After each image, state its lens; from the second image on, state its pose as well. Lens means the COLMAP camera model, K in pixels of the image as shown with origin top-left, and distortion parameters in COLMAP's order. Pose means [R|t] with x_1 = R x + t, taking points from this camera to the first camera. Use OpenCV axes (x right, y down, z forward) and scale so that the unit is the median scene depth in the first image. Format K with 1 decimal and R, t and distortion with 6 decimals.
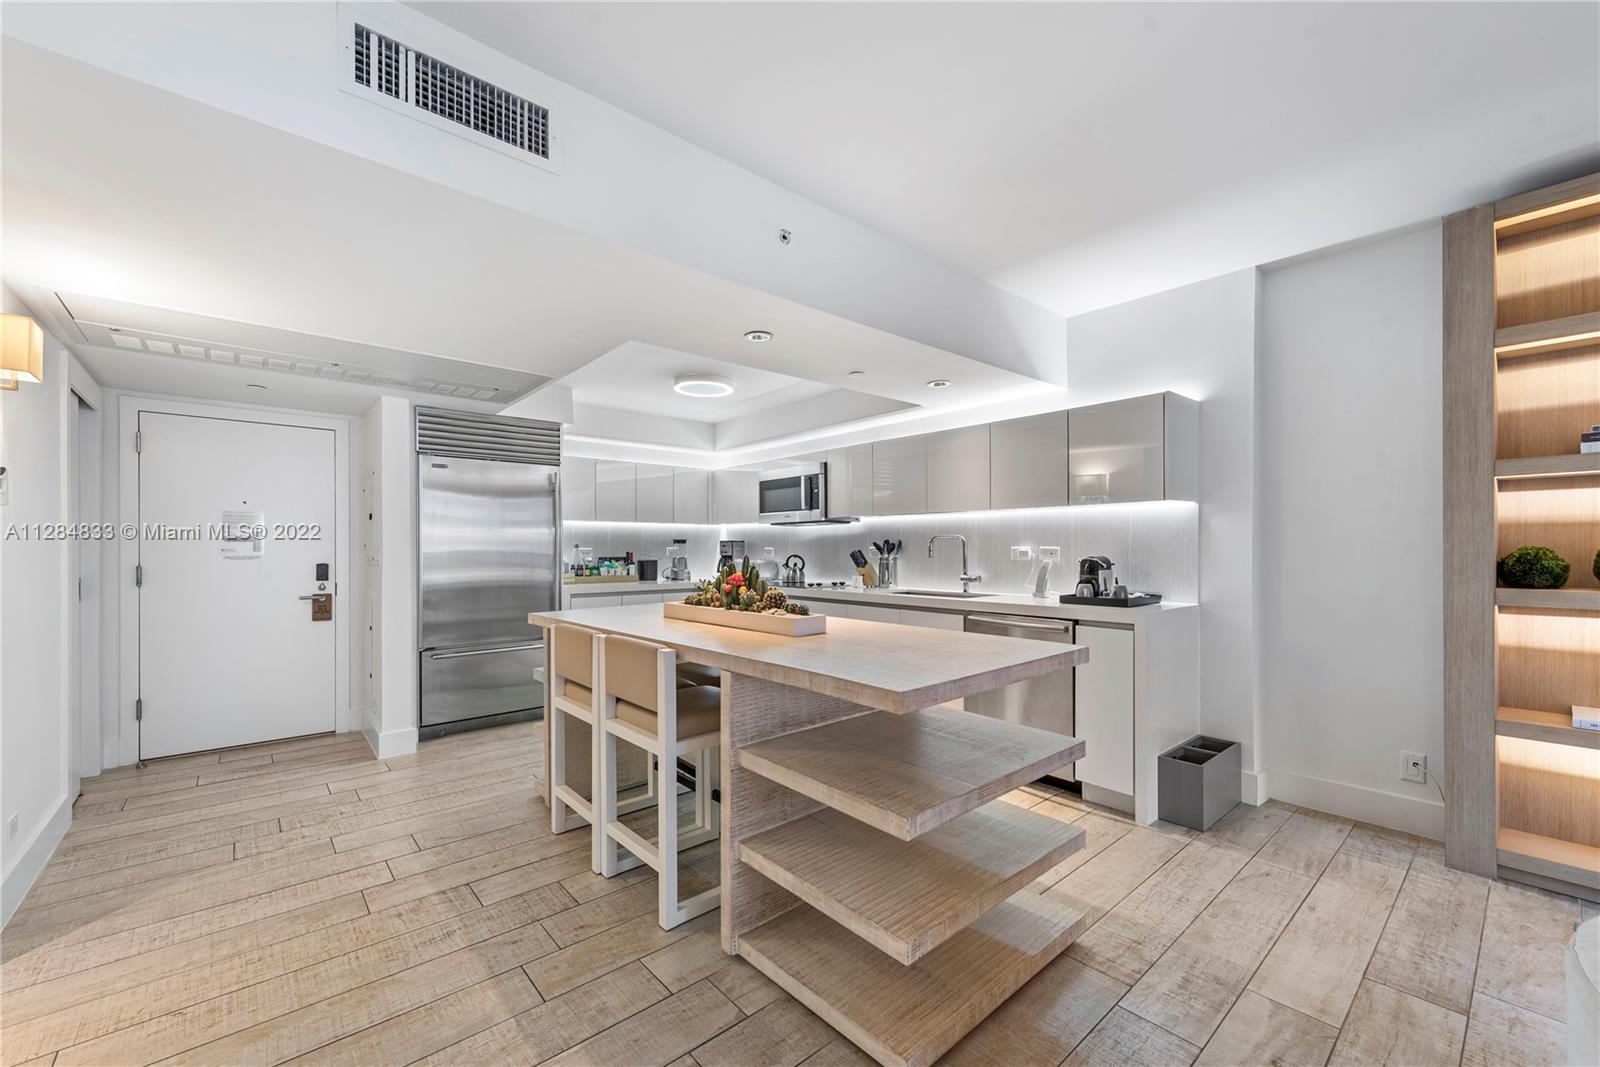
lens RADIAL K [[640.6, 0, 795.3], [0, 640.6, 550.1], [0, 0, 1]] dist [0.014888, -0.004557]
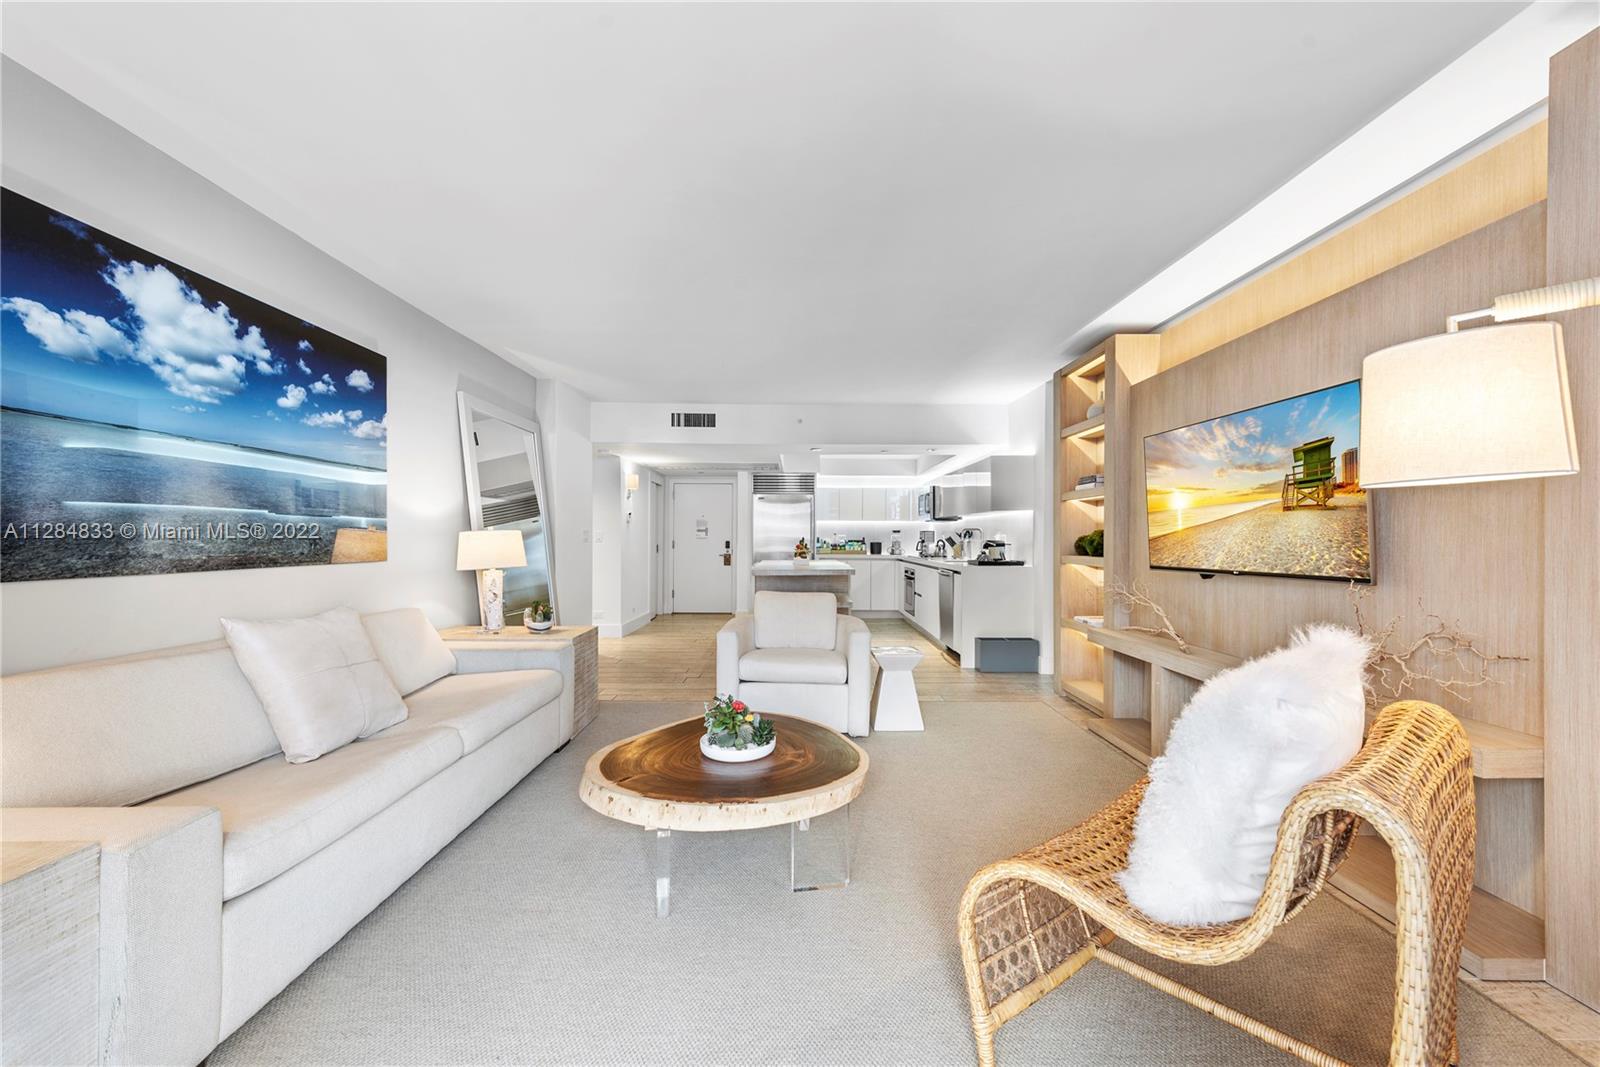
lens RADIAL K [[629.9, 0, 801.3], [0, 629.9, 542.6], [0, 0, 1]] dist [0.014847, -0.003946]
pose [[0.766089, 0.010703, -0.642645, 1.076079], [-0.006510, 0.999939, 0.008893, 0.004804], [0.642701, -0.002629, 0.766113, -0.666667]]
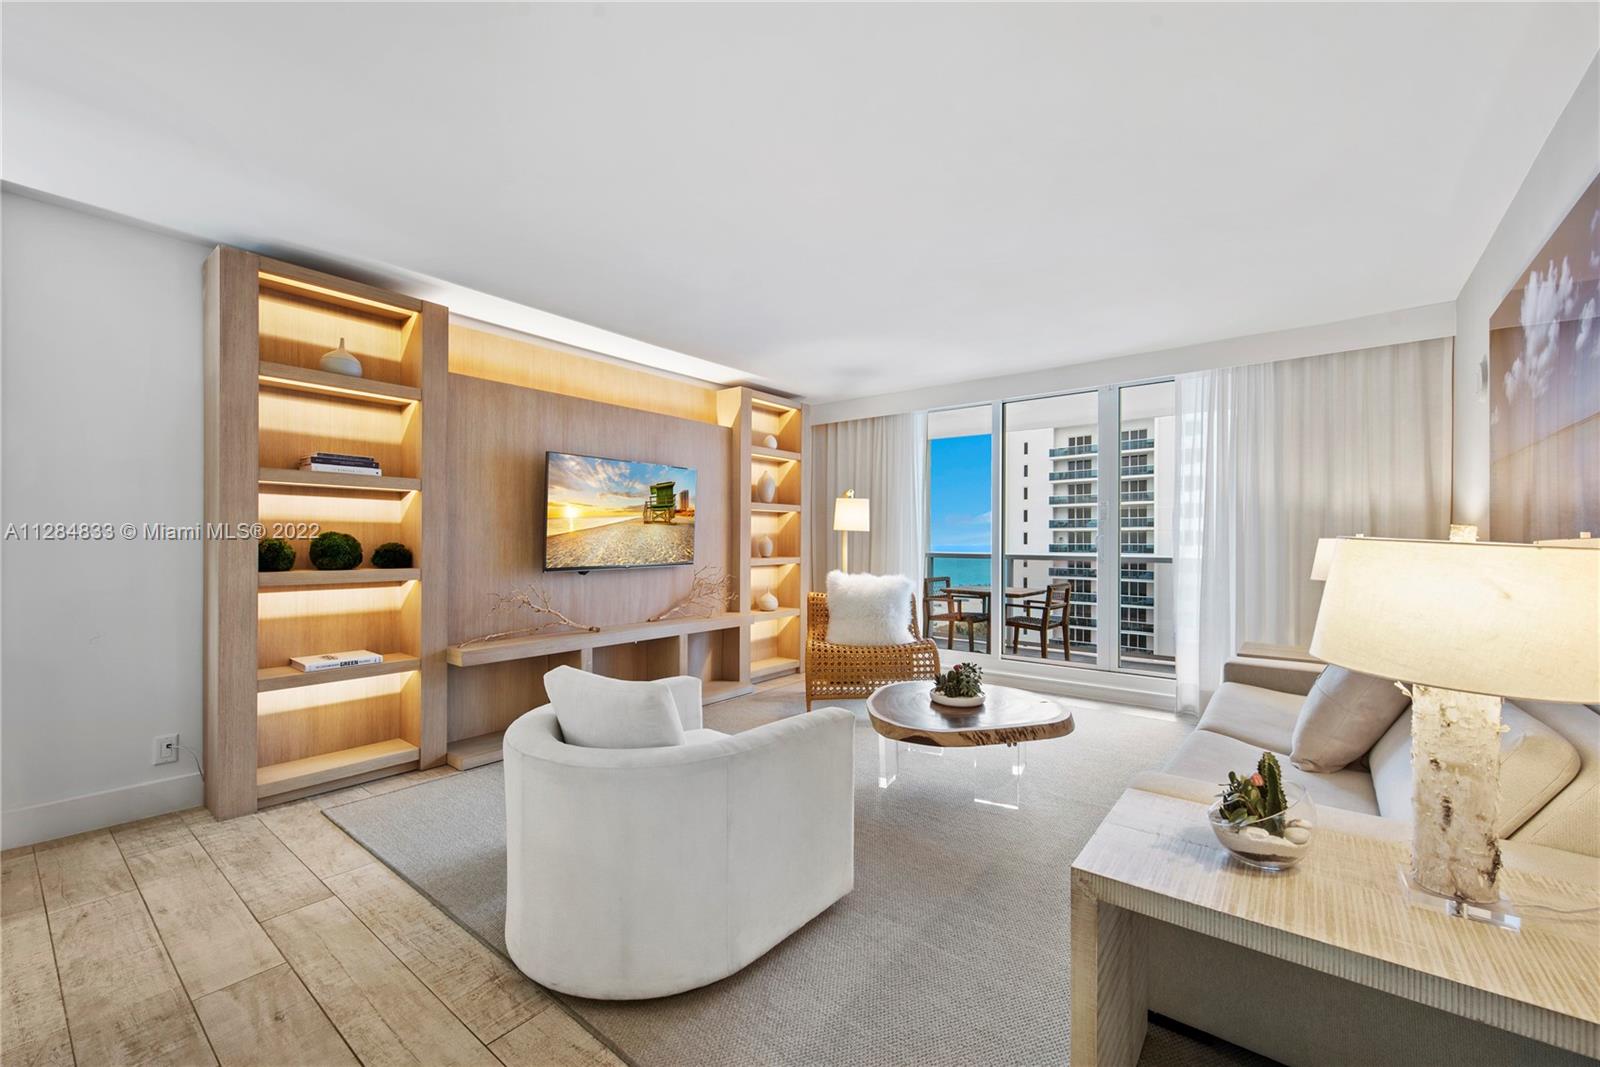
lens RADIAL K [[648.1, 0, 800.1], [0, 648.1, 544.0], [0, 0, 1]] dist [0.013010, -0.003958]
pose [[-0.186389, -0.002139, 0.982474, -0.193827], [-0.002810, 0.999995, 0.001644, 0.000380], [-0.982472, -0.002454, -0.186394, 0.140920]]
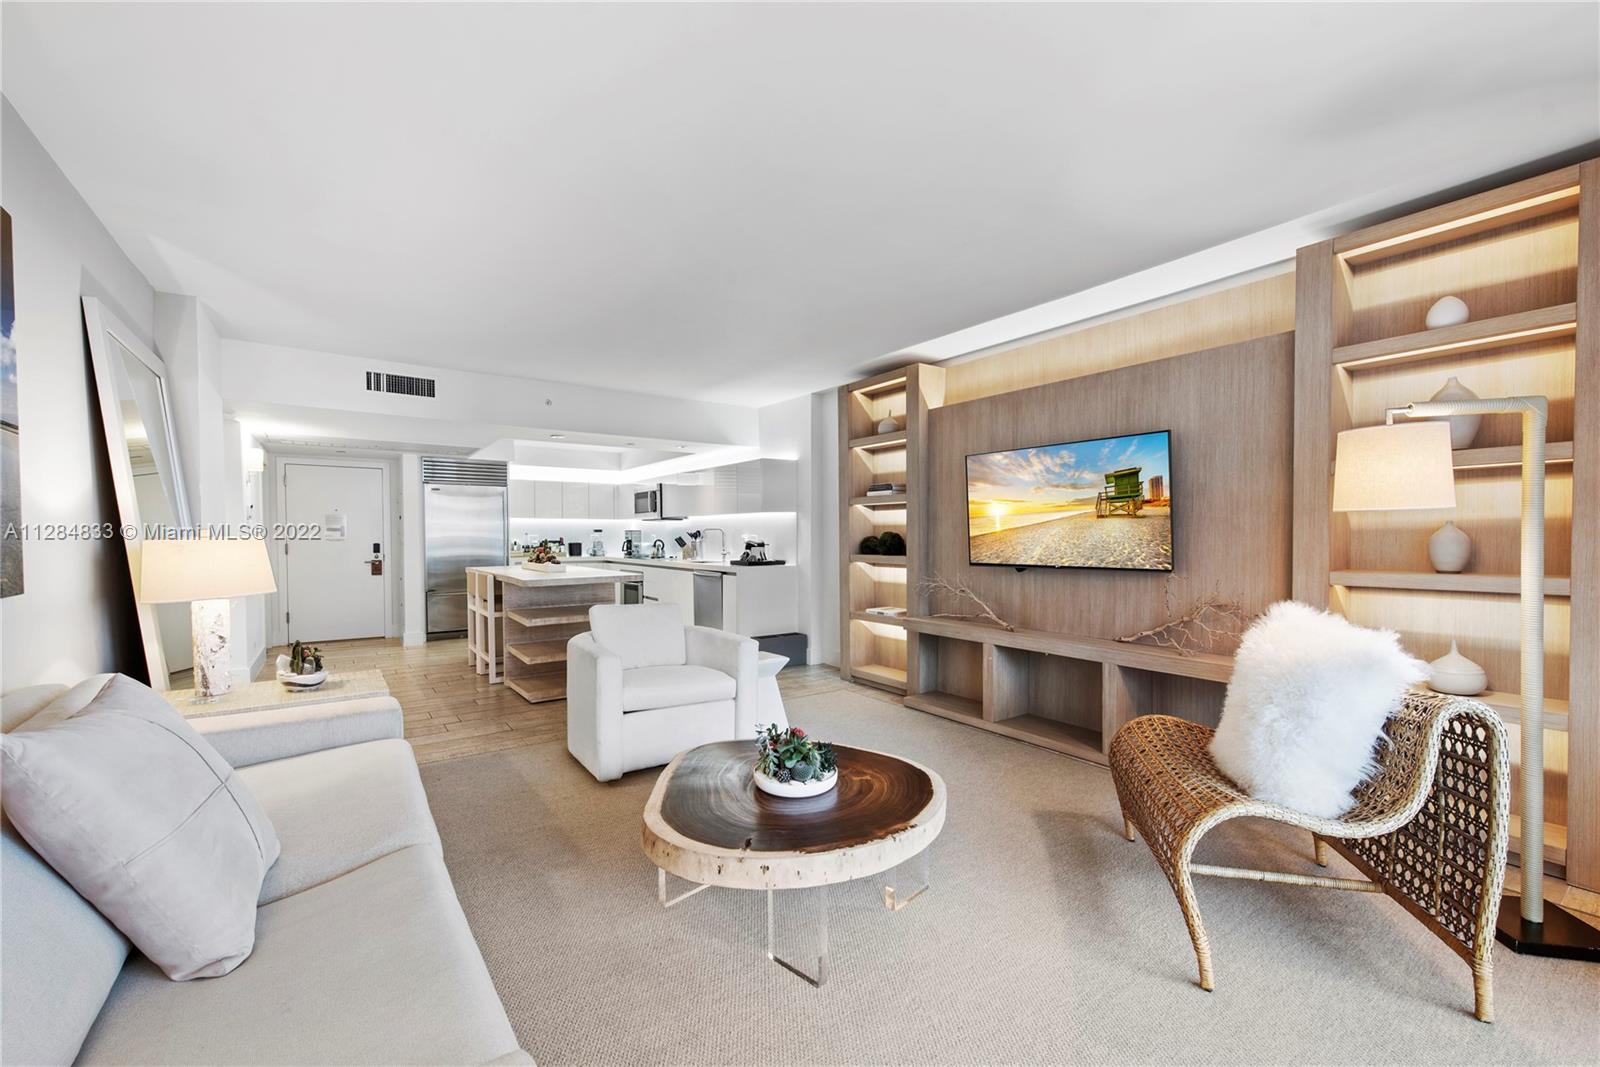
lens RADIAL K [[655.5, 0, 796.9], [0, 655.5, 549.0], [0, 0, 1]] dist [0.001674, -0.000544]
pose [[0.995416, 0.003703, -0.095568, 0.689853], [-0.001755, 0.999789, 0.020456, -0.003675], [0.095624, -0.020195, 0.995213, -0.803802]]
